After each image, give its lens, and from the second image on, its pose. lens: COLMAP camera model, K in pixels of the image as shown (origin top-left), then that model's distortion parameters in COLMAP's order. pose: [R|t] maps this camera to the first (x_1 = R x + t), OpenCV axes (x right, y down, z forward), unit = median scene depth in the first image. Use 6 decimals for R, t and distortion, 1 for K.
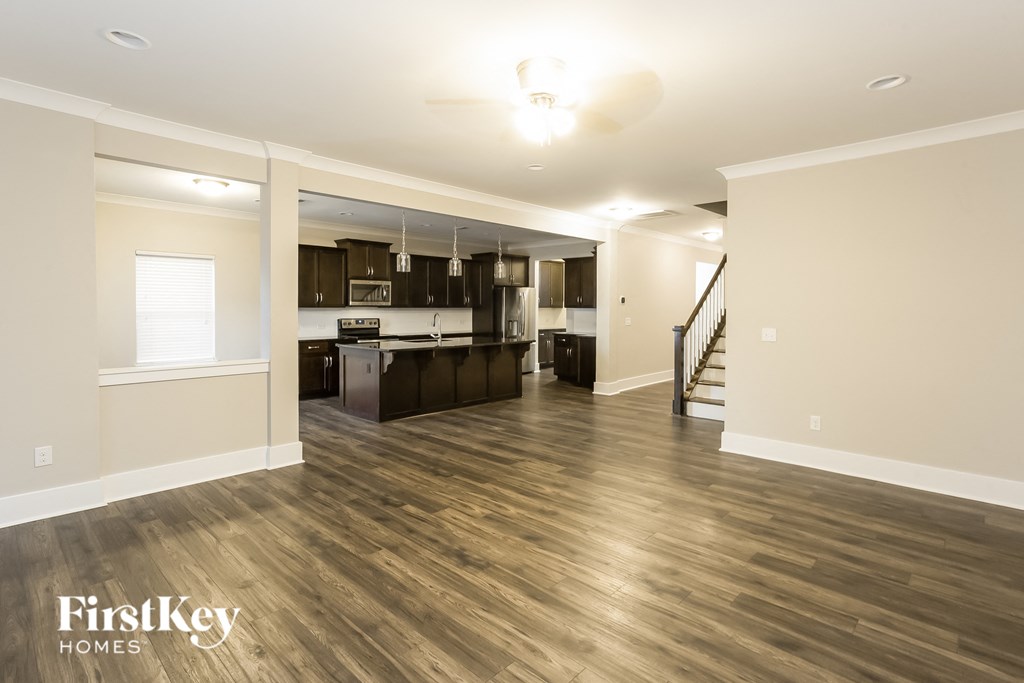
lens RADIAL K [[504.9, 0, 513.5], [0, 504.9, 338.4], [0, 0, 1]] dist [-0.001413, -0.000148]
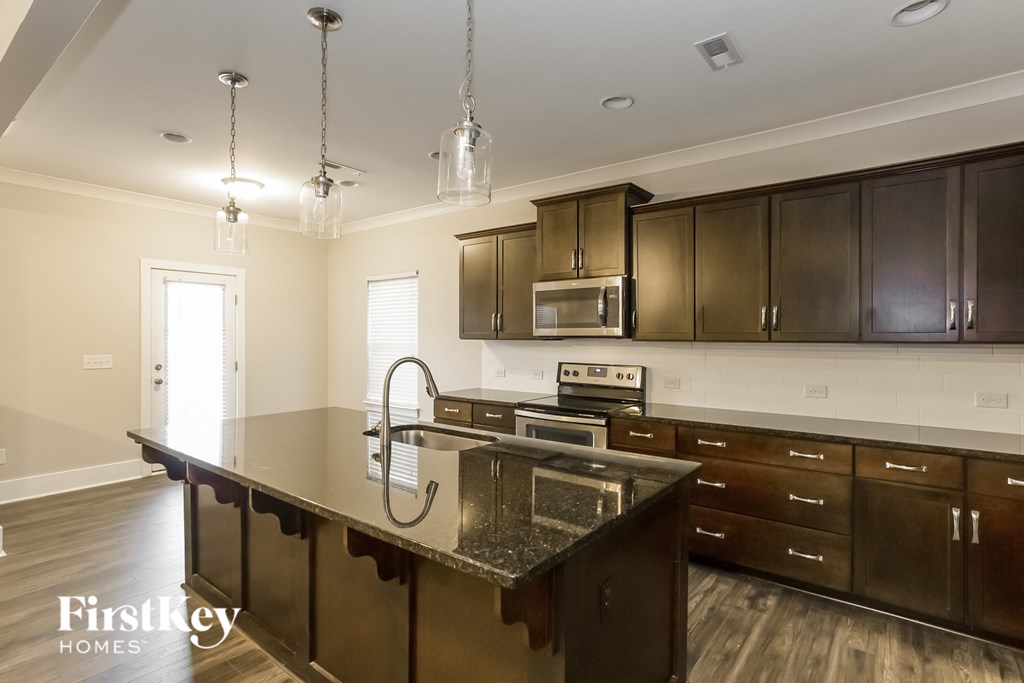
lens RADIAL K [[504.9, 0, 513.5], [0, 504.9, 338.4], [0, 0, 1]] dist [-0.001413, -0.000148]
pose [[0.080405, -0.002182, -0.996760, 0.218592], [-0.067197, 0.997711, -0.007604, -0.077992], [0.994495, 0.067591, 0.080074, 1.277664]]
